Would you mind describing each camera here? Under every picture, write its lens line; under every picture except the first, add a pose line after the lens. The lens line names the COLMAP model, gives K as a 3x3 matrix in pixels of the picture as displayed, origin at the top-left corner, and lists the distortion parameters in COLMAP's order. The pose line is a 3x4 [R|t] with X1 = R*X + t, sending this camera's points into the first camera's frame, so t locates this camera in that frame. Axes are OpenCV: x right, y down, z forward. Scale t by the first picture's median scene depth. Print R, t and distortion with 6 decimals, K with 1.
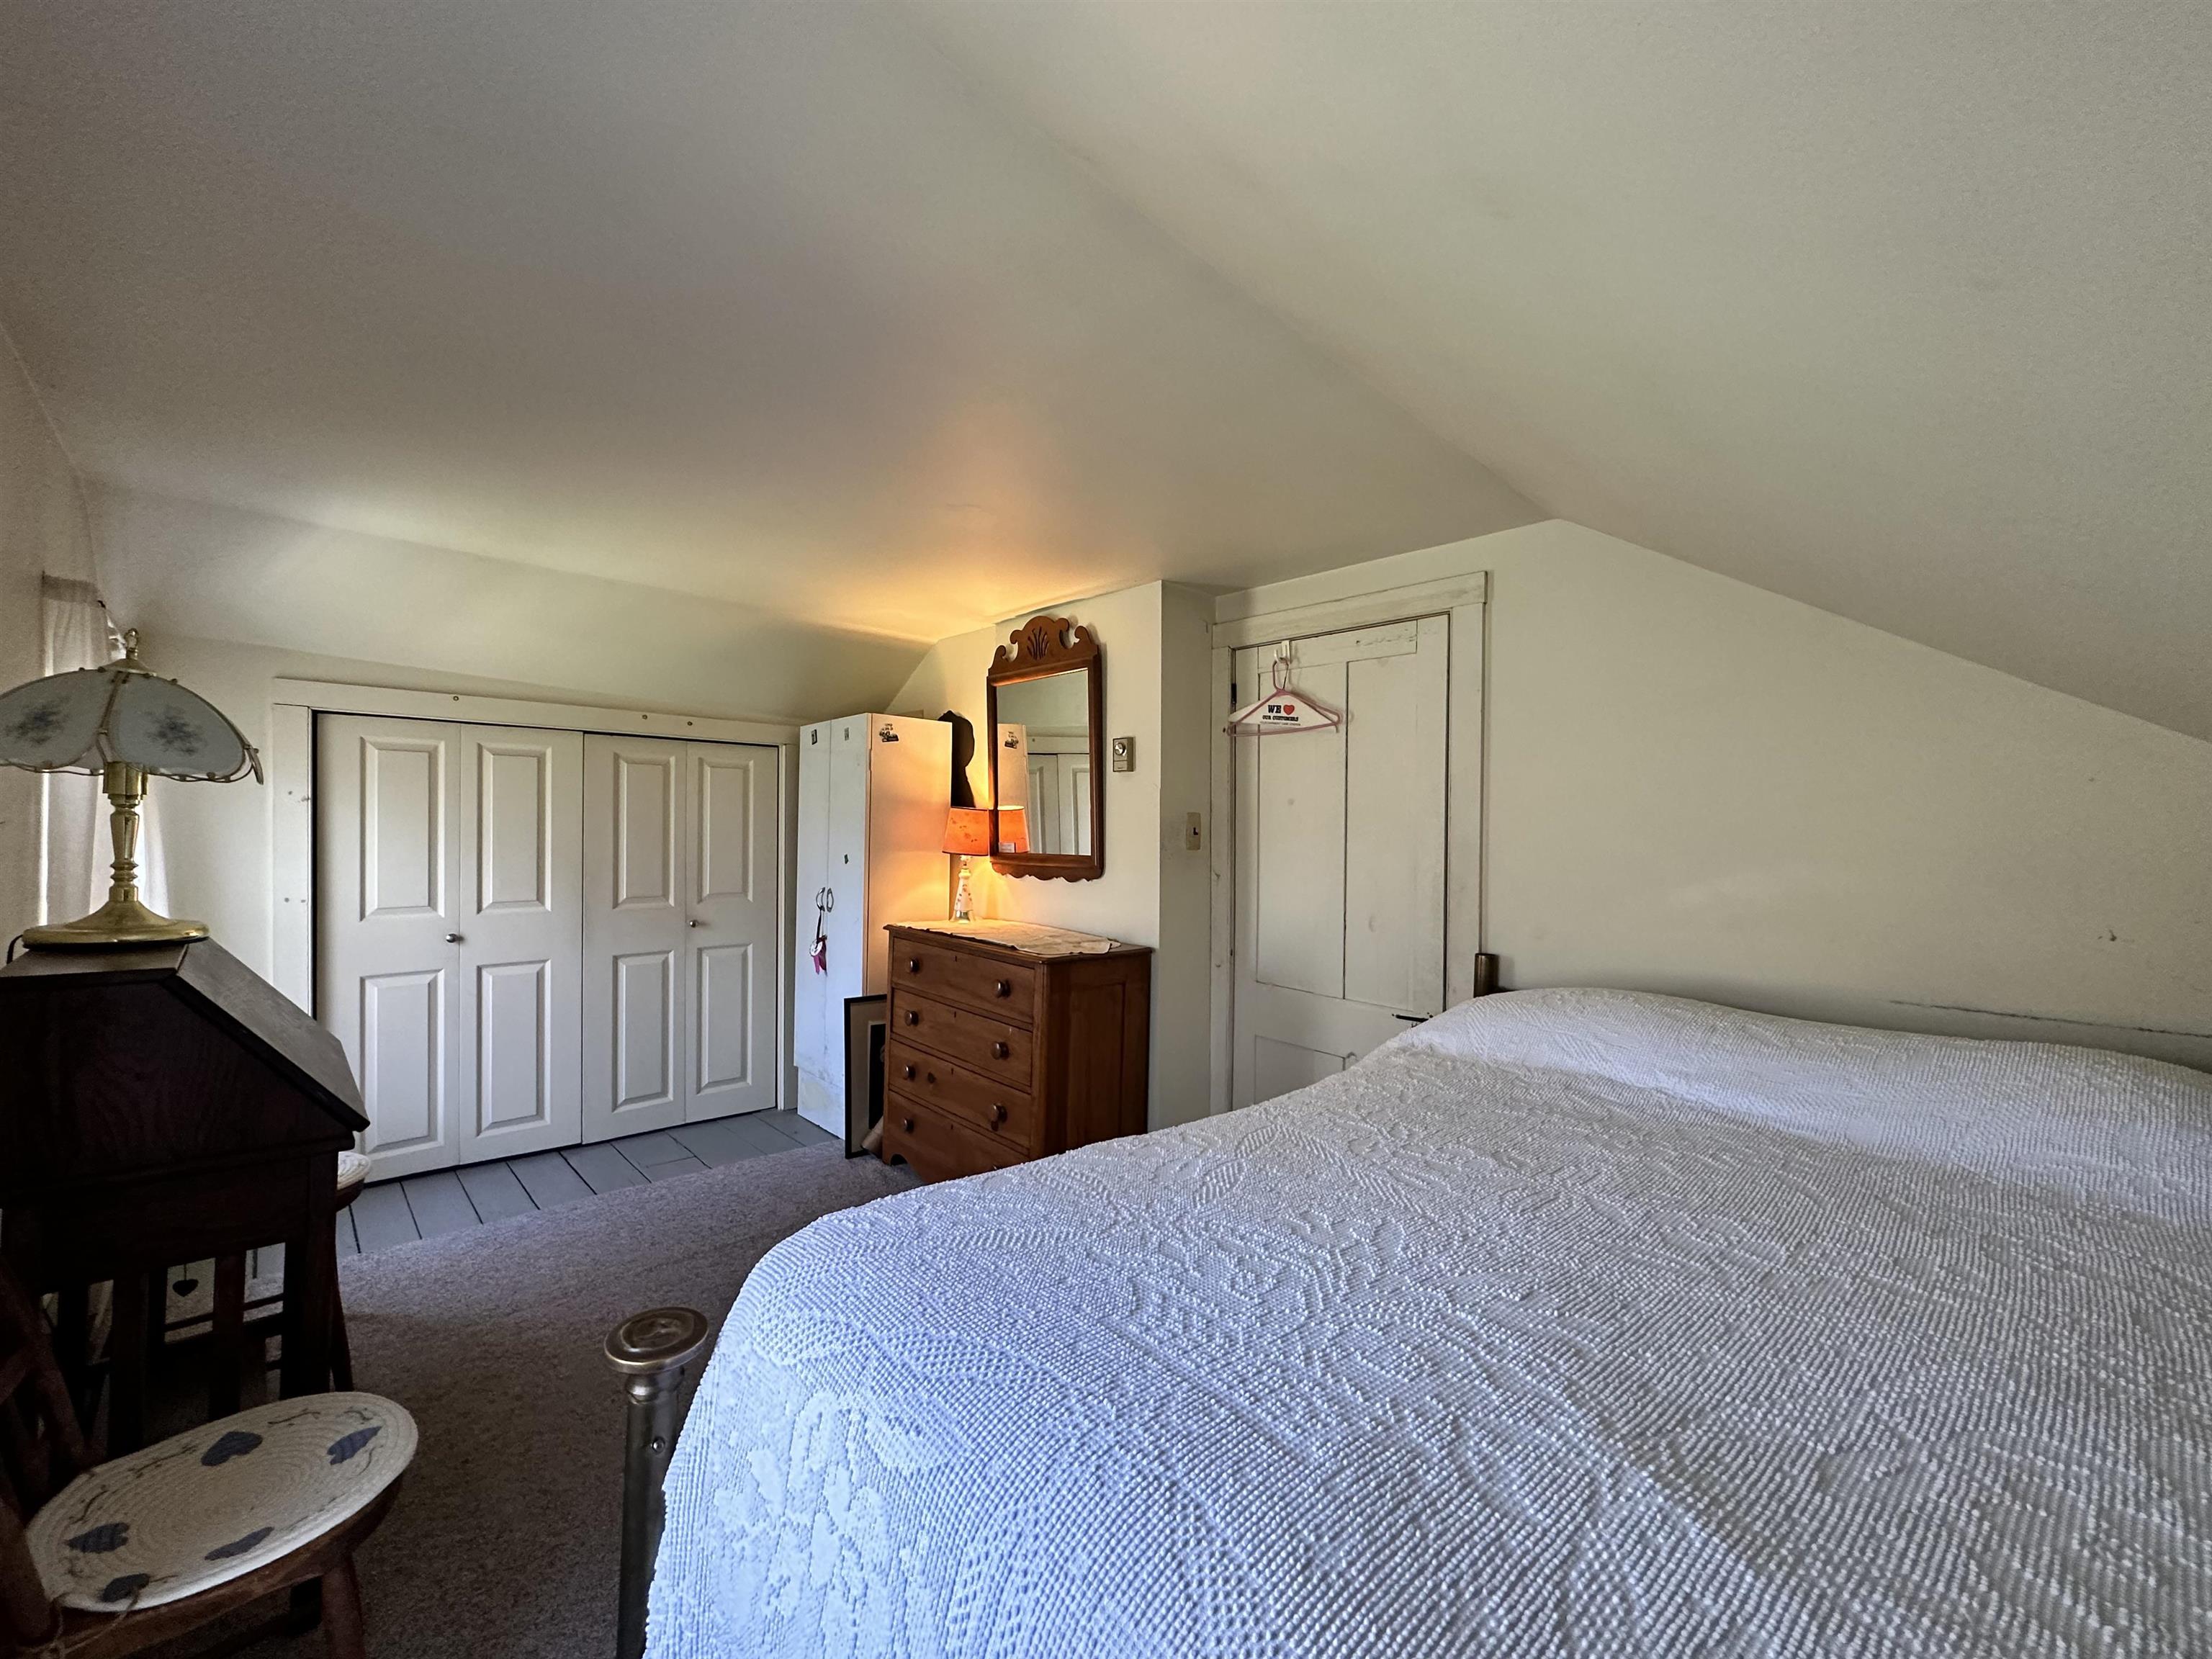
lens RADIAL K [[898.3, 0, 1106.0], [0, 898.3, 829.5], [0, 0, 1]] dist [0.000505, 0.000178]
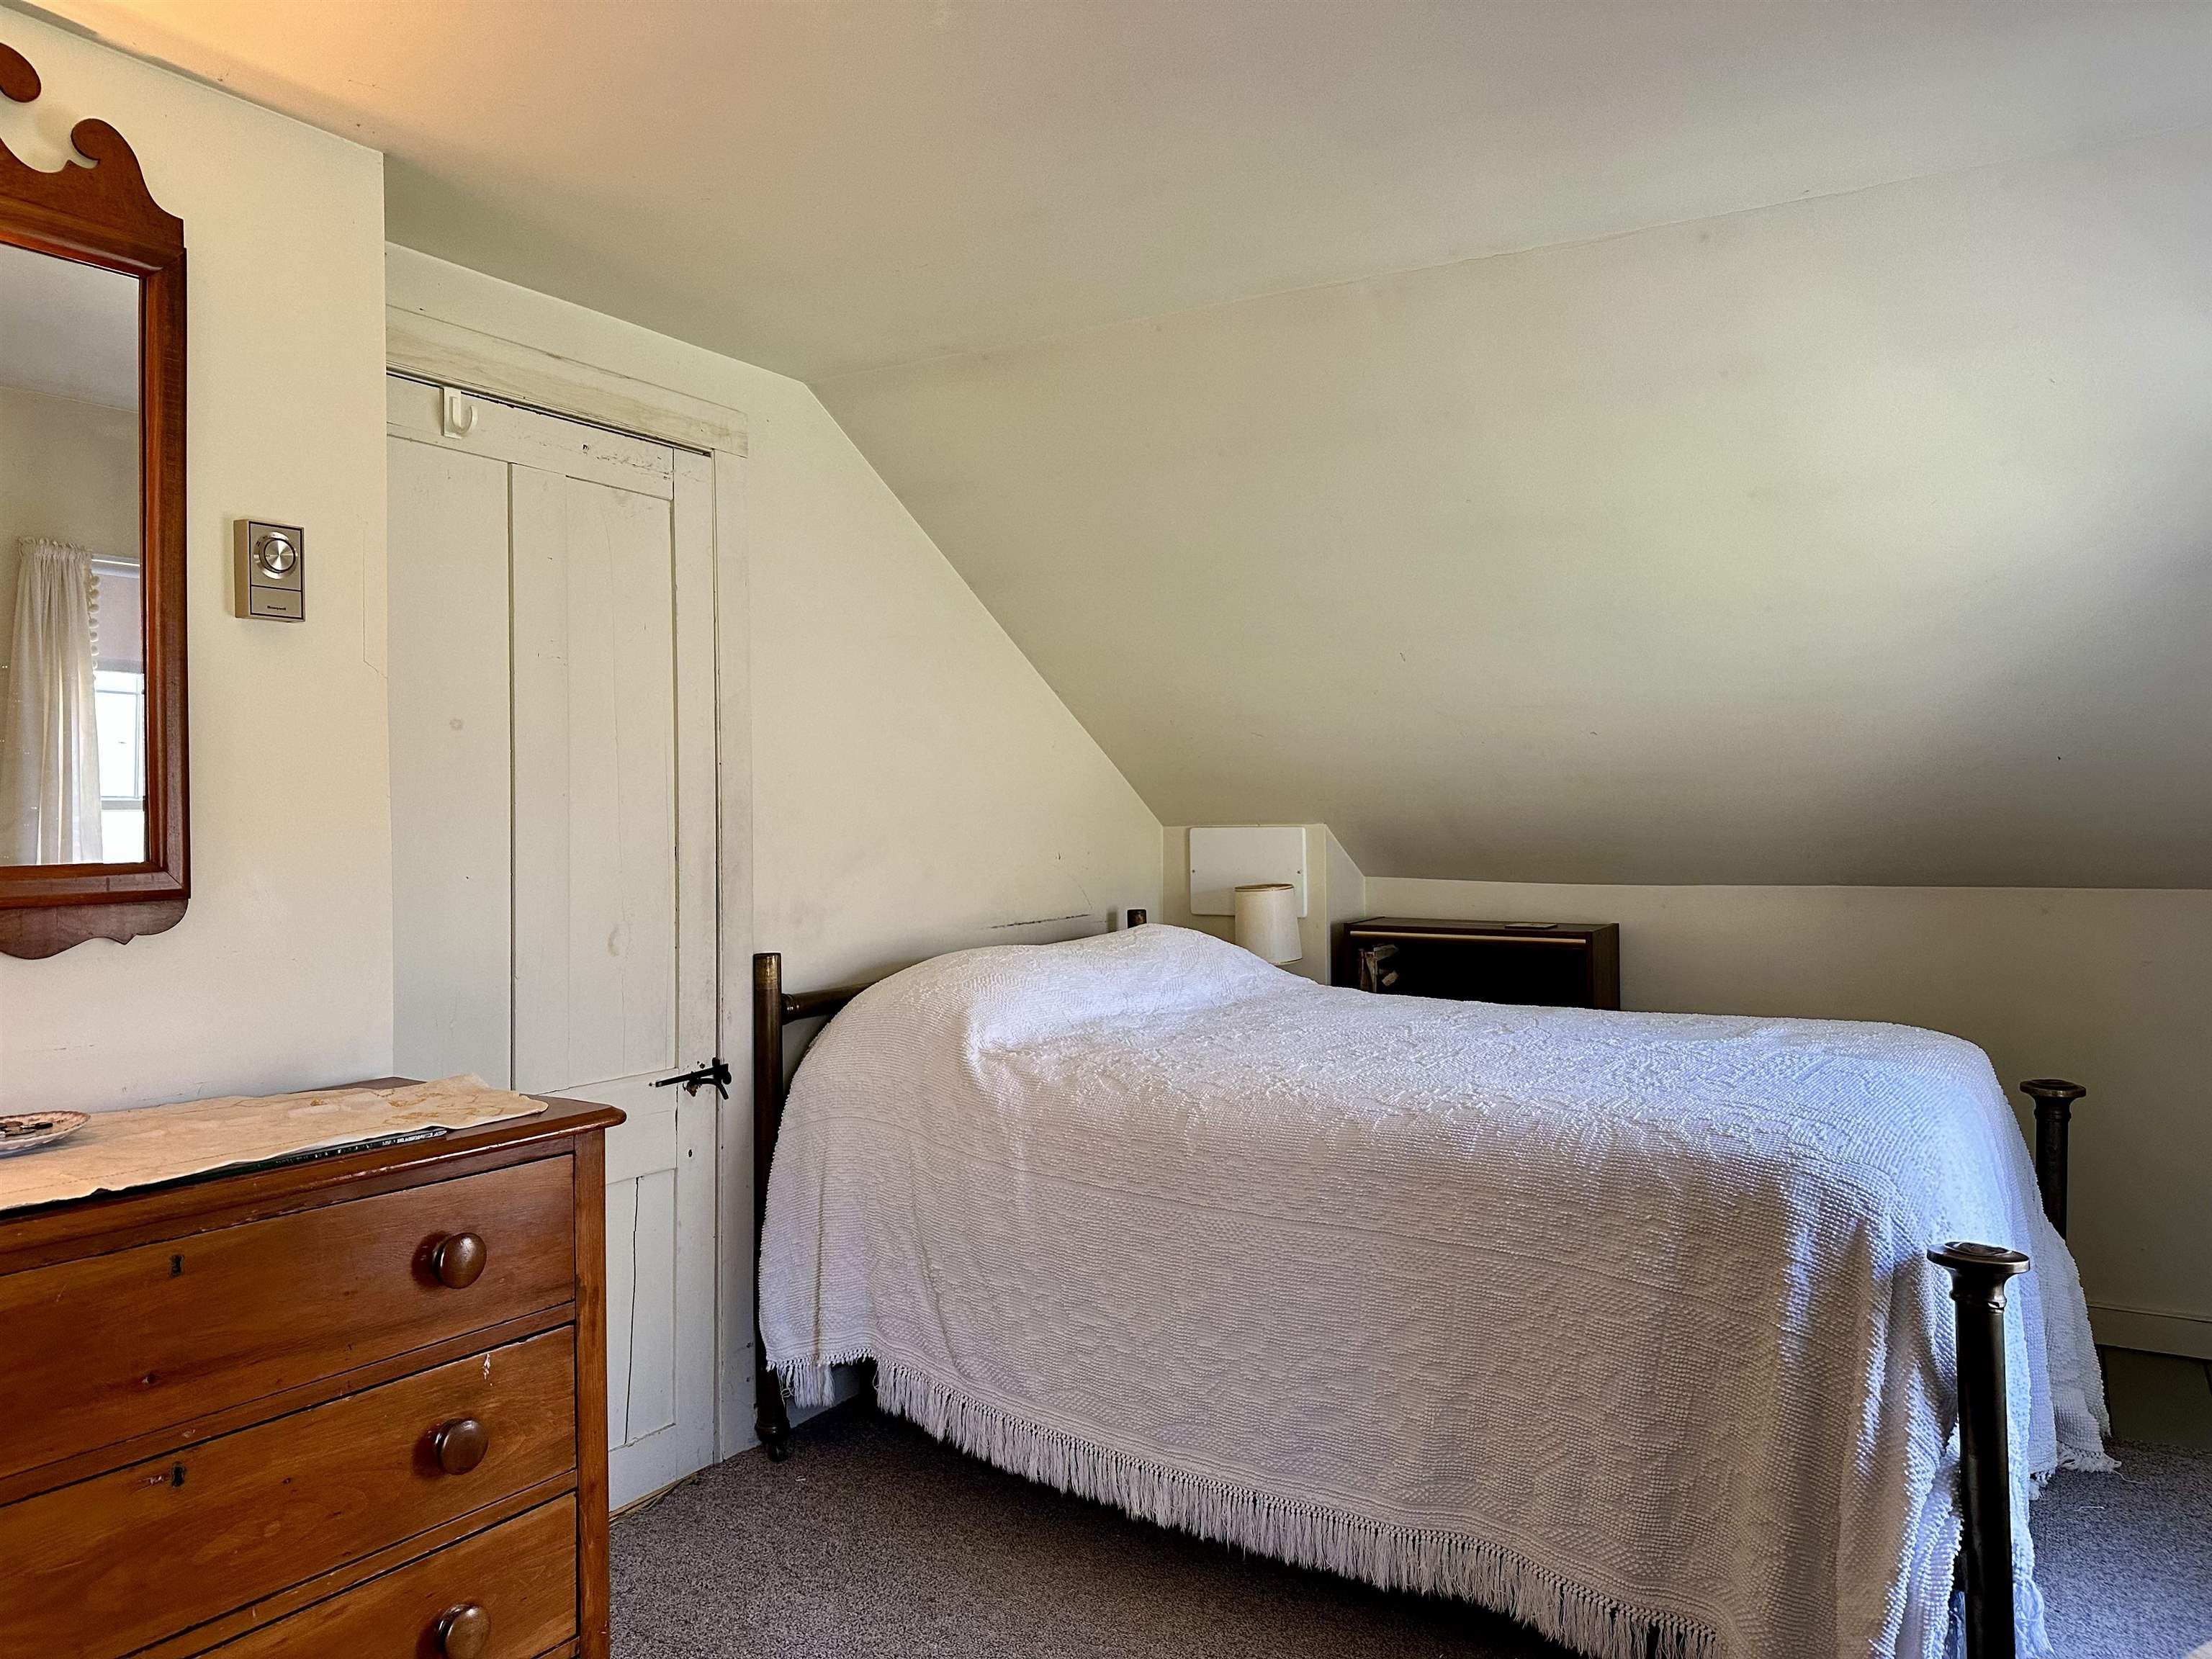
lens RADIAL K [[1543.9, 0, 1106.0], [0, 1543.9, 829.5], [0, 0, 1]] dist [0.068418, -0.129121]
pose [[-0.279420, -0.022212, 0.959912, -0.678126], [0.008377, 0.999638, 0.025570, 0.007490], [-0.960132, 0.015186, -0.279133, 0.870573]]
